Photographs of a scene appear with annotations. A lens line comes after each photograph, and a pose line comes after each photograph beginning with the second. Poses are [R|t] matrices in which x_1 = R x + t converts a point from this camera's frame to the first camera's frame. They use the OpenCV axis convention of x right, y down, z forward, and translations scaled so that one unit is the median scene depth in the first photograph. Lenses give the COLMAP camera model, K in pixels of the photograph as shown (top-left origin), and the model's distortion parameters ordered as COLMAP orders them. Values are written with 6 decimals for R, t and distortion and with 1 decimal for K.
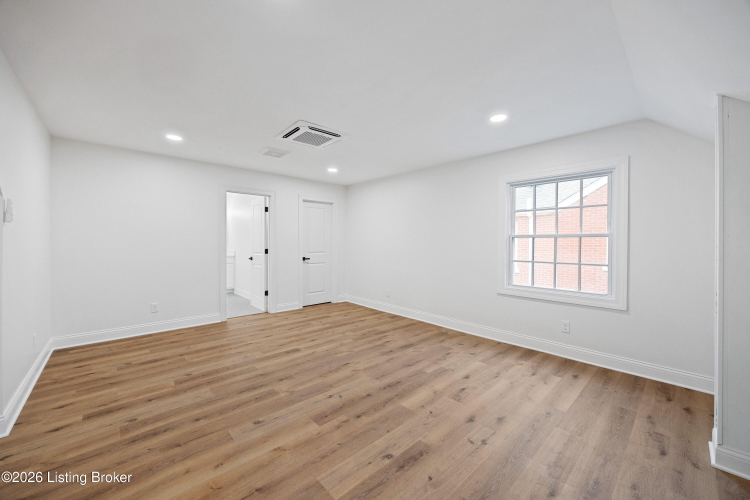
lens RADIAL K [[285.8, 0, 375.0], [0, 285.8, 250.0], [0, 0, 1]] dist [-0.001444, 0.000103]
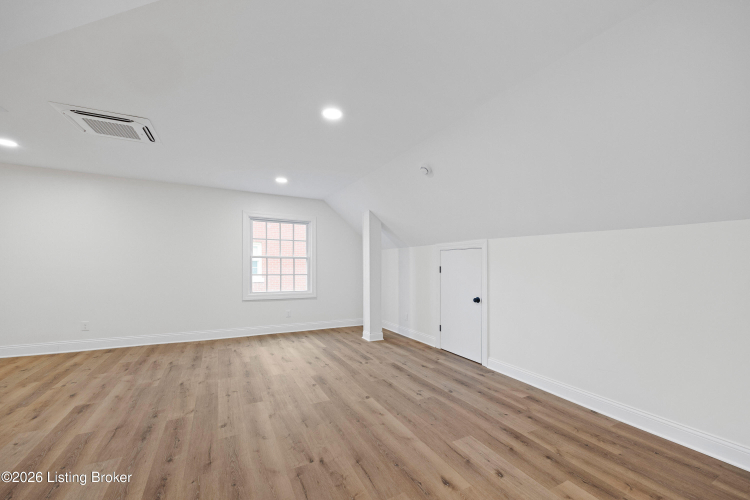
lens RADIAL K [[307.2, 0, 375.0], [0, 307.2, 250.0], [0, 0, 1]] dist [0.000387, 0.000231]
pose [[0.237570, 0.046944, 0.970236, -0.933640], [0.007990, 0.998703, -0.050278, 0.000198], [-0.971338, 0.019696, 0.236886, 0.098271]]
